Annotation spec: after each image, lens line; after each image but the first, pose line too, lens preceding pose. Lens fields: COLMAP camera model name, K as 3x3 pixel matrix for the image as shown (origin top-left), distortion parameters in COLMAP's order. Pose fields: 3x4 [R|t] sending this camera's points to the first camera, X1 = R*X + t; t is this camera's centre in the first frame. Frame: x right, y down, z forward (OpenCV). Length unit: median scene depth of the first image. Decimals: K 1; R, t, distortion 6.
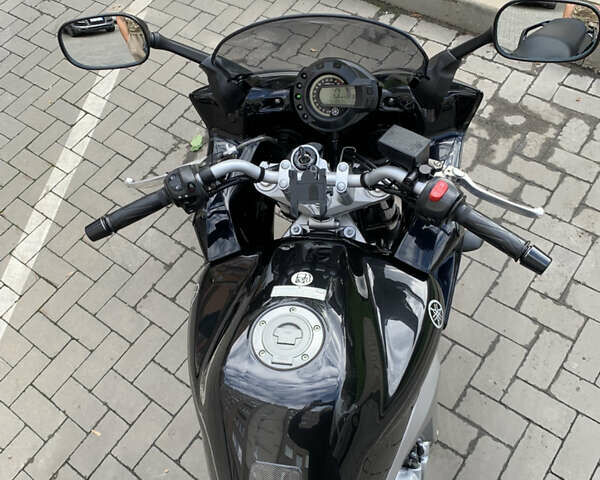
lens RADIAL K [[615.9, 0, 293.5], [0, 615.9, 237.8], [0, 0, 1]] dist [0.074441, -0.141472]
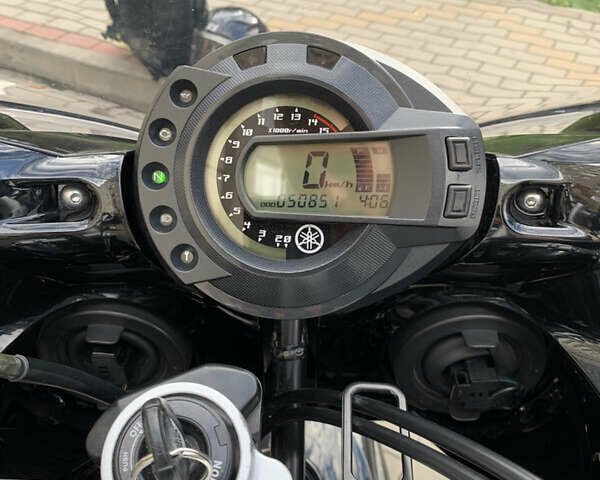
lens RADIAL K [[615.9, 0, 293.5], [0, 615.9, 237.8], [0, 0, 1]] dist [0.074441, -0.141472]
pose [[0.974558, 0.036679, 0.221112, 0.007095], [0.026732, 0.960456, -0.277146, -0.137850], [-0.222534, 0.276006, 0.935040, 0.773228]]
